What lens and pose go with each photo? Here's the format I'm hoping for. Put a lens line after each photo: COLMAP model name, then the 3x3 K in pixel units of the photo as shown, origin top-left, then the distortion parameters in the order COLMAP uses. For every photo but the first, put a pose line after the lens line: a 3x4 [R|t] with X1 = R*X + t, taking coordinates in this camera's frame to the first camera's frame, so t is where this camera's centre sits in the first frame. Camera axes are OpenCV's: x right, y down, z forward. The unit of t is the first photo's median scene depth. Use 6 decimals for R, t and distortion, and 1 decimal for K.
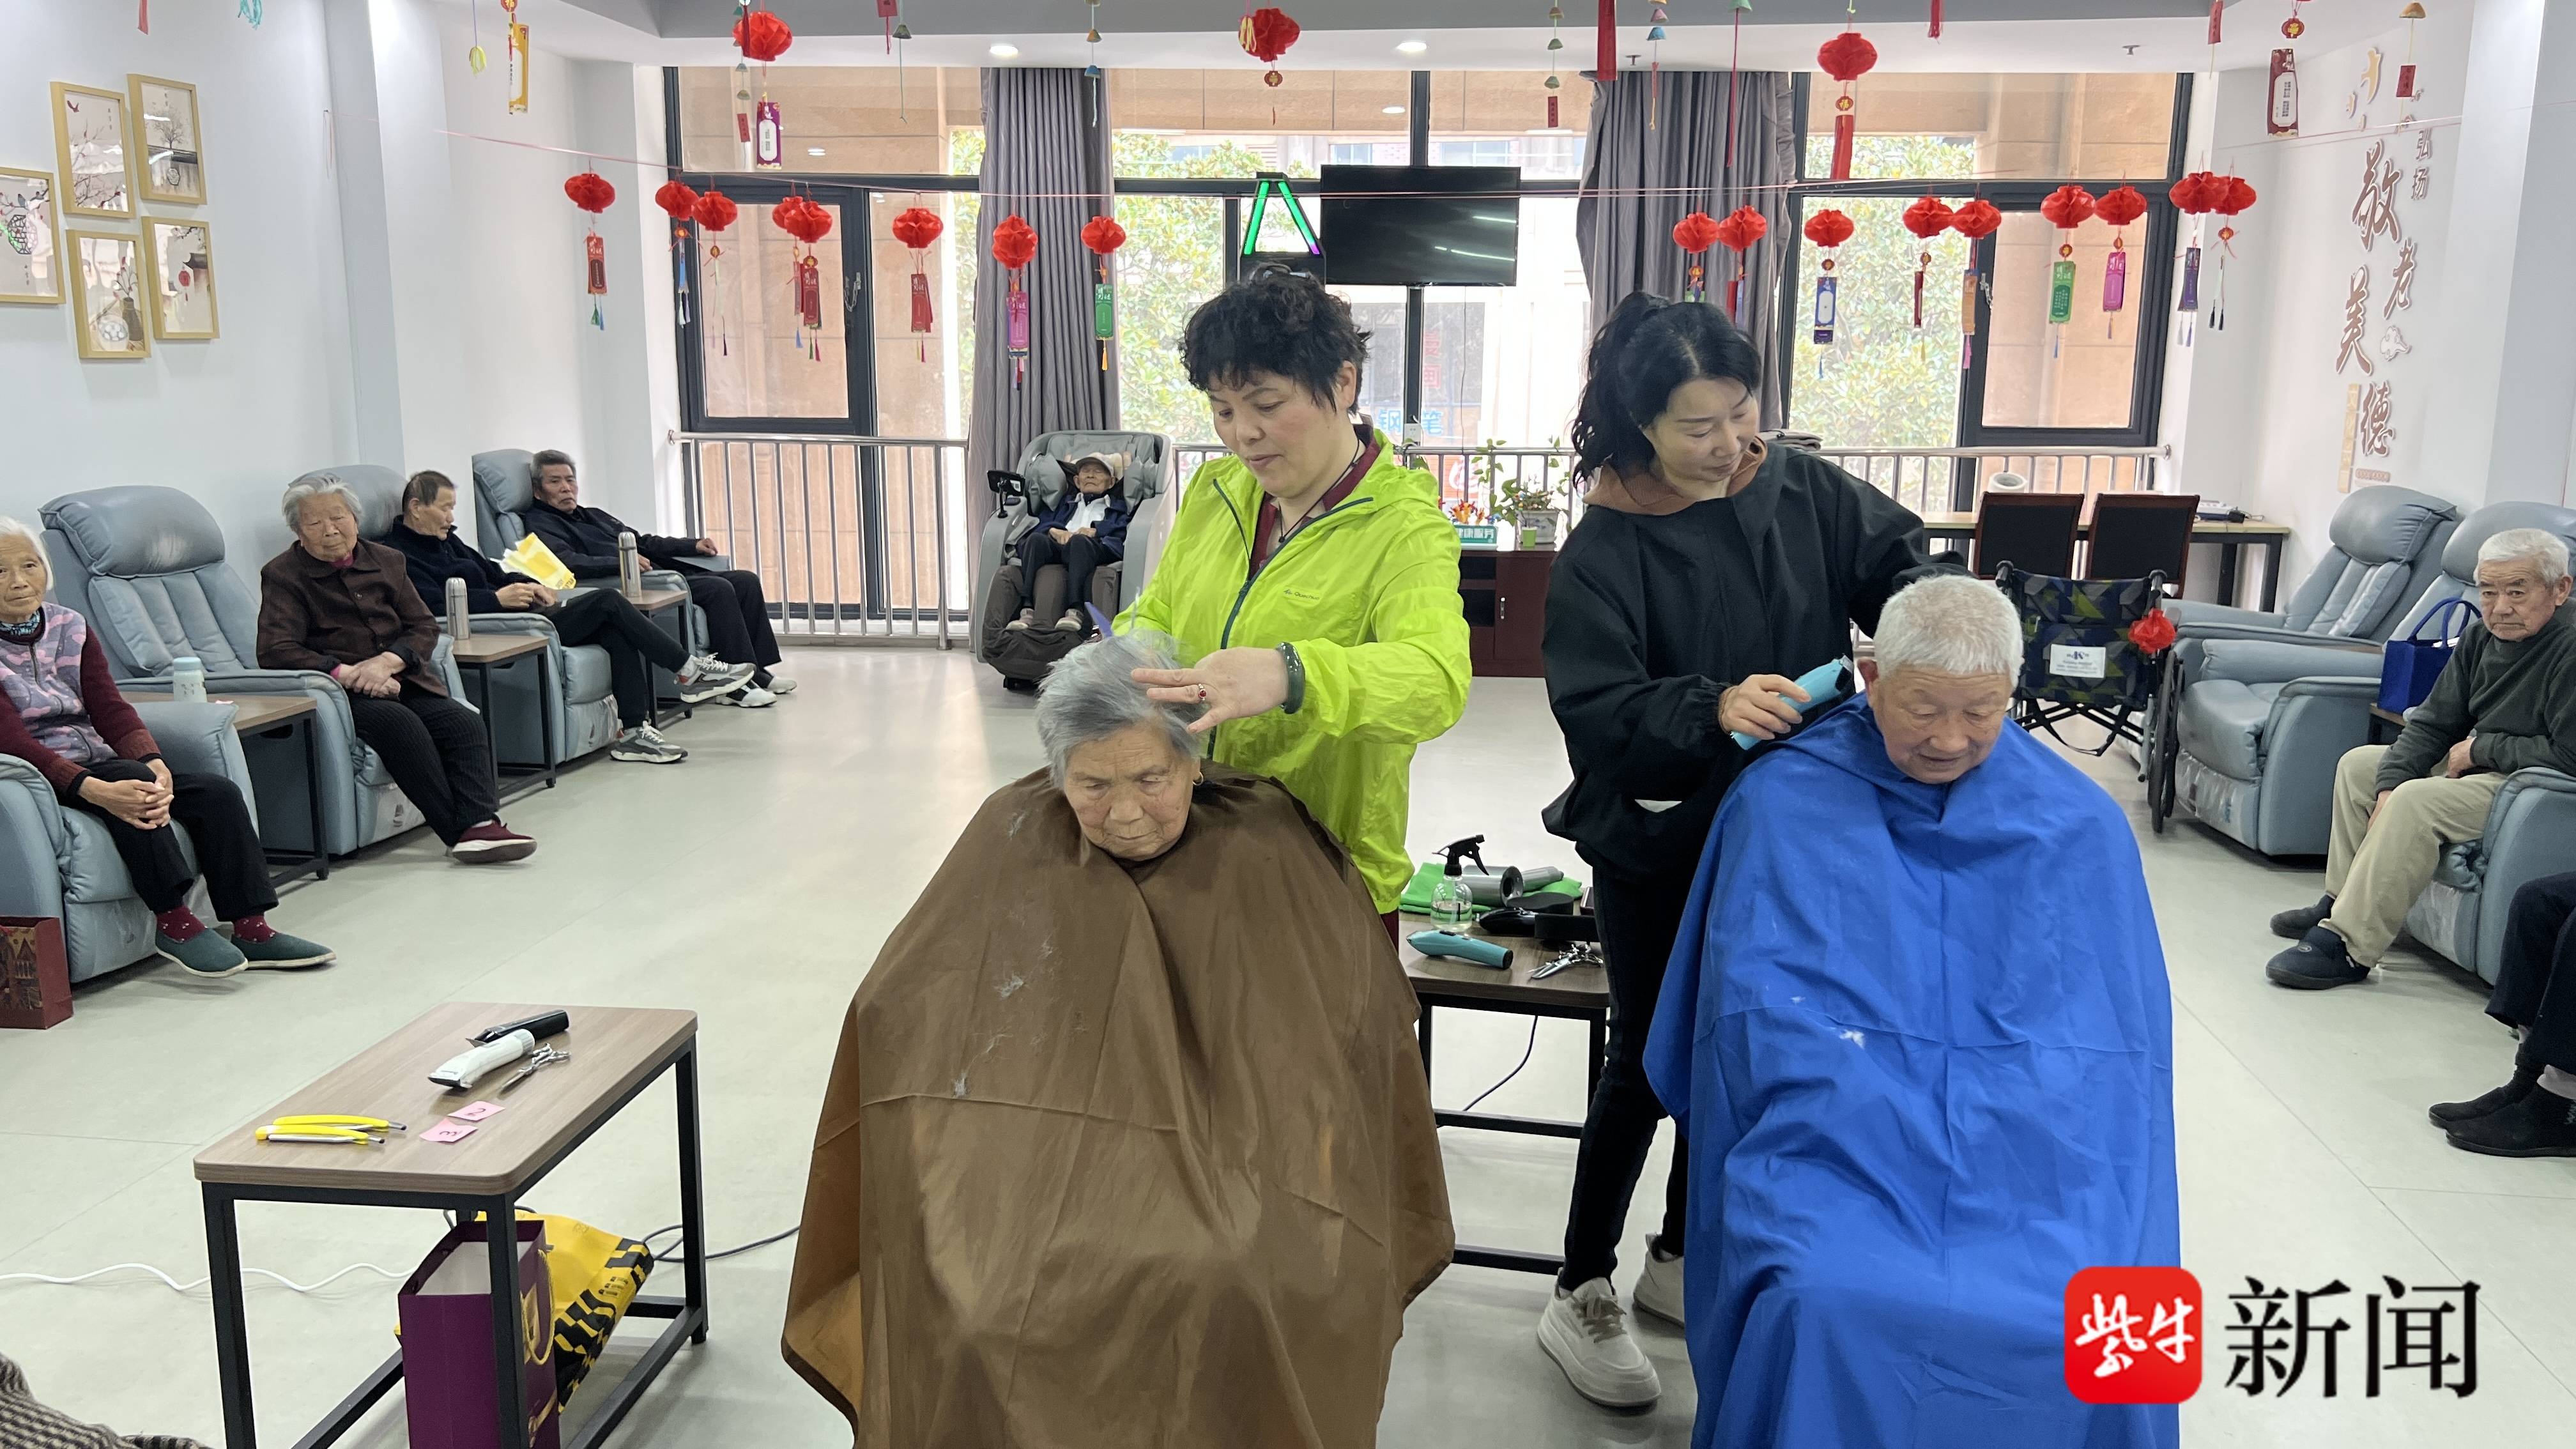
lens RADIAL K [[1873.6, 0, 1288.0], [0, 1873.6, 724.5], [0, 0, 1]] dist [0.040590, -0.065102]
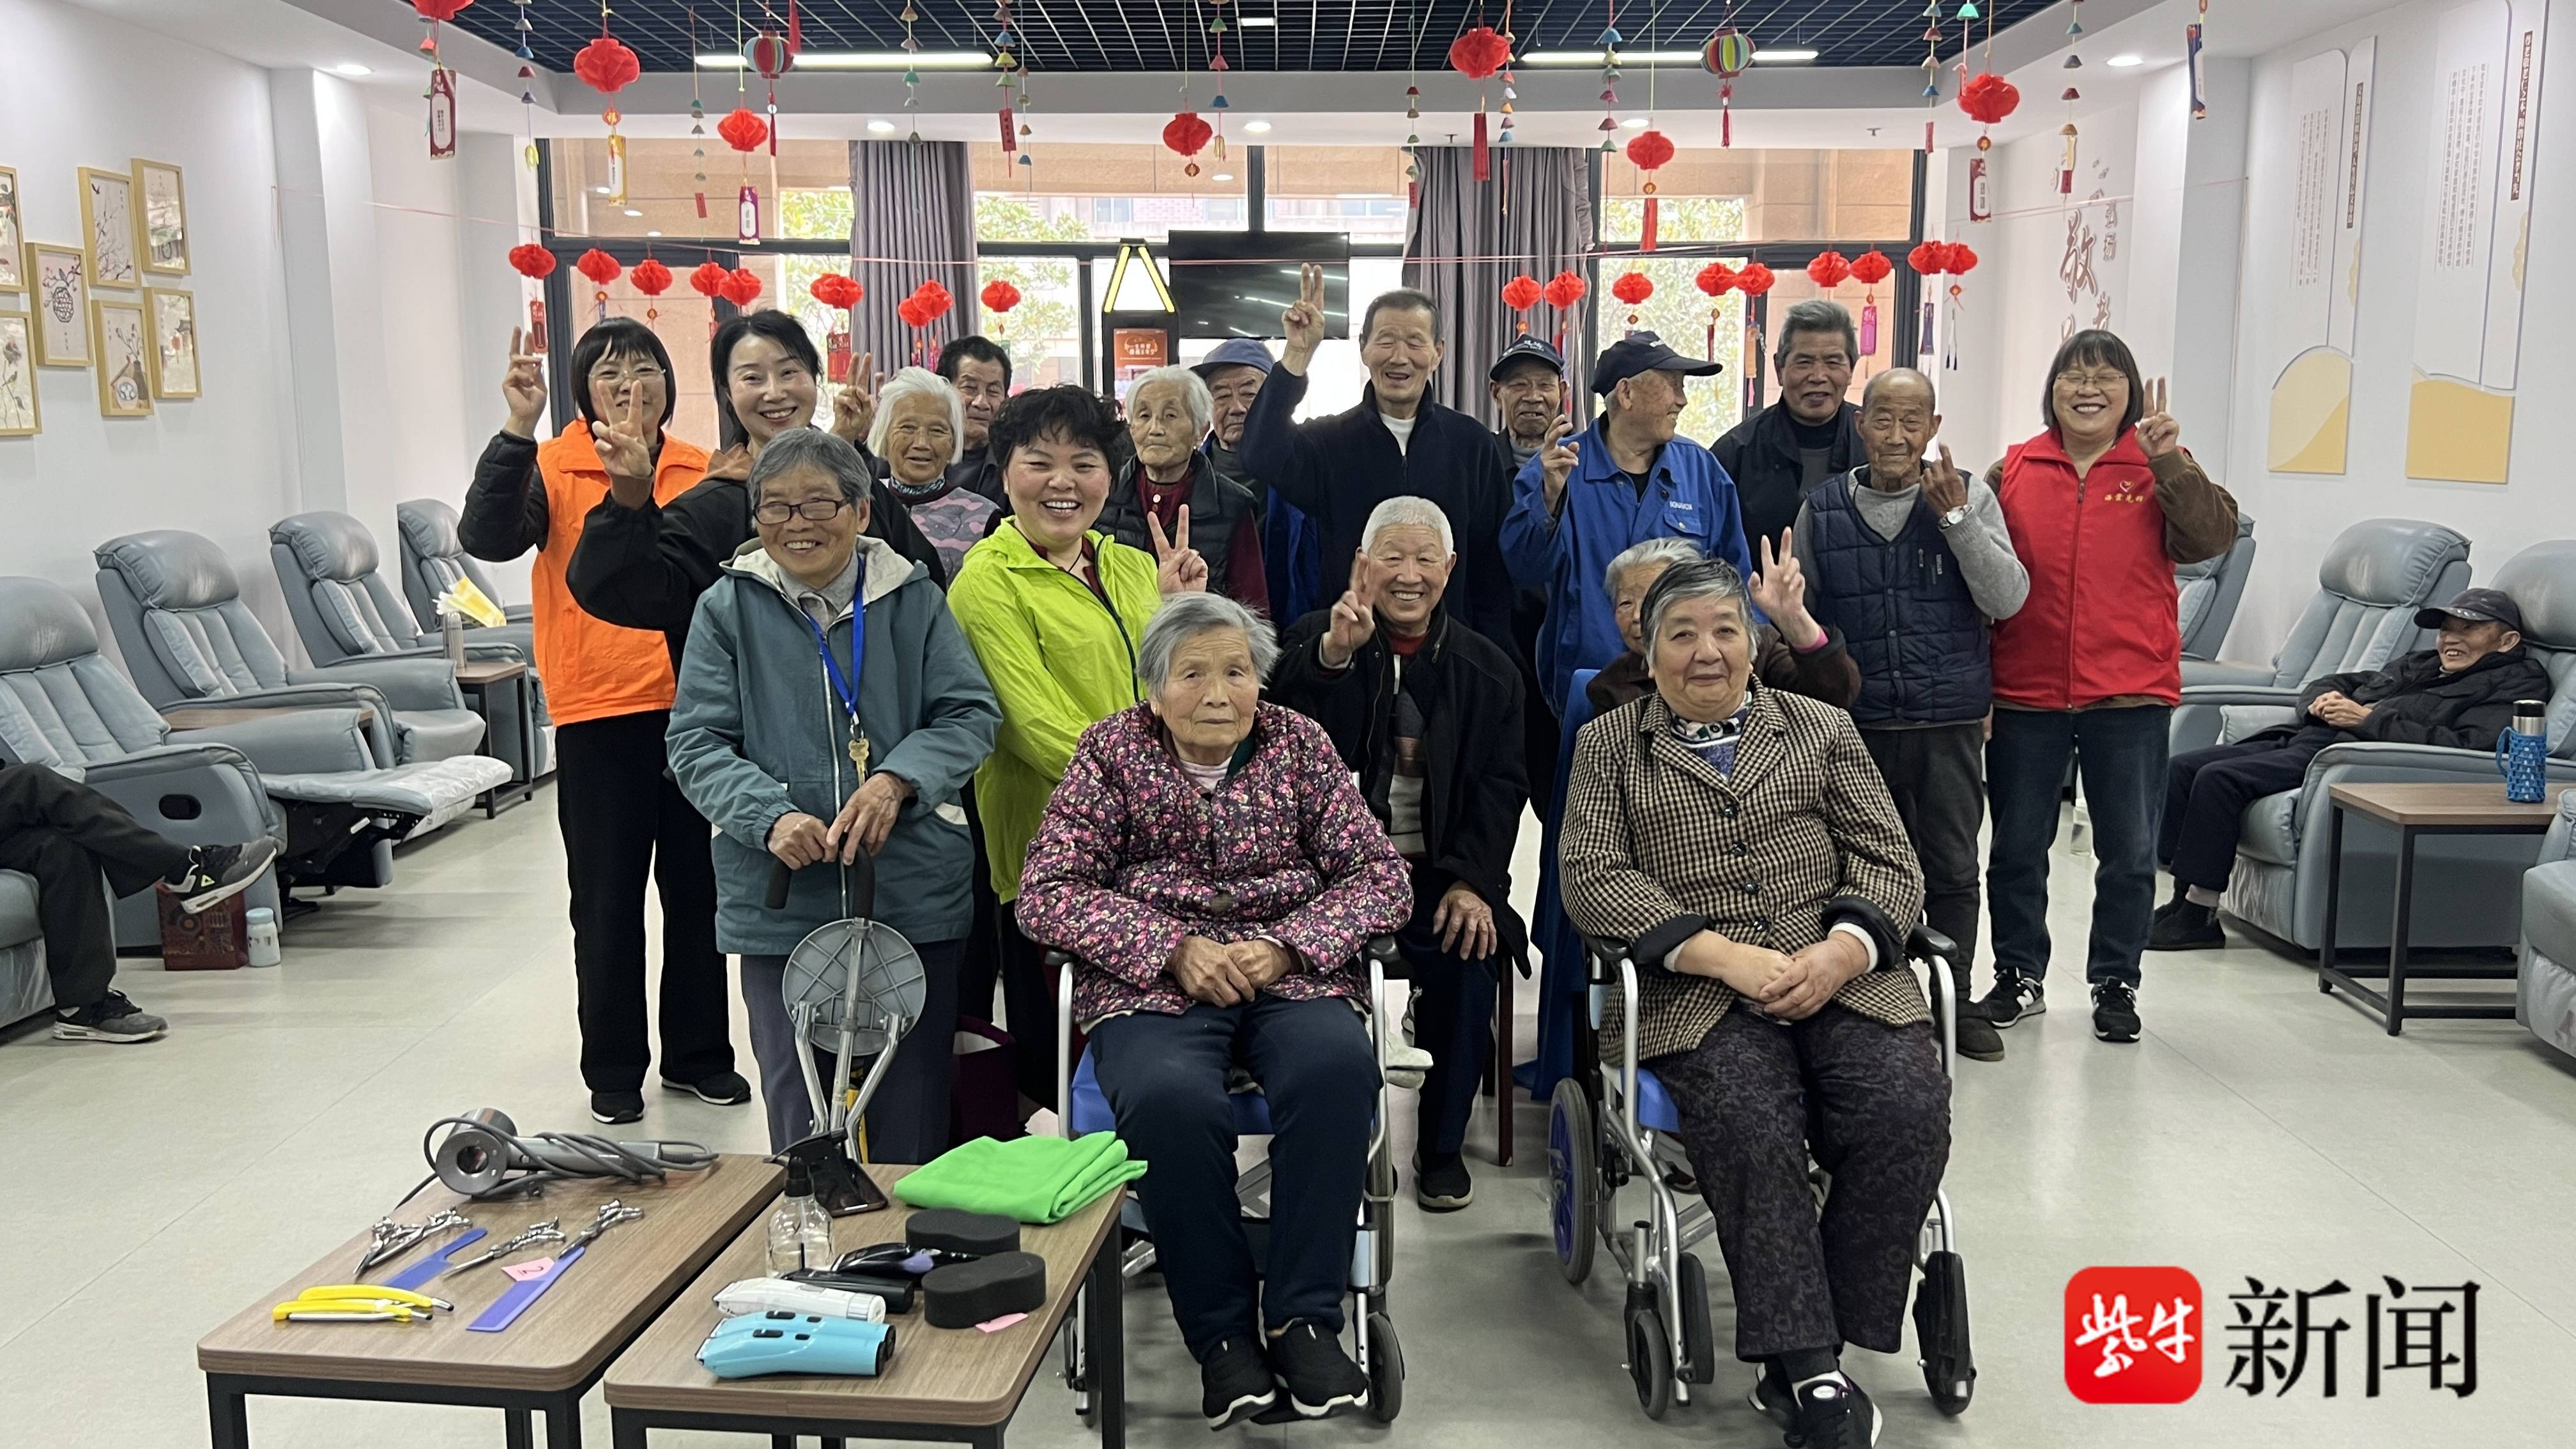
lens RADIAL K [[2067.1, 0, 1306.0], [0, 2067.1, 726.7], [0, 0, 1]] dist [0.039965, -0.089335]
pose [[0.990197, -0.034083, 0.135459, -0.092622], [0.039980, 0.998357, -0.041057, 0.050380], [-0.133837, 0.046070, 0.989932, -0.221531]]
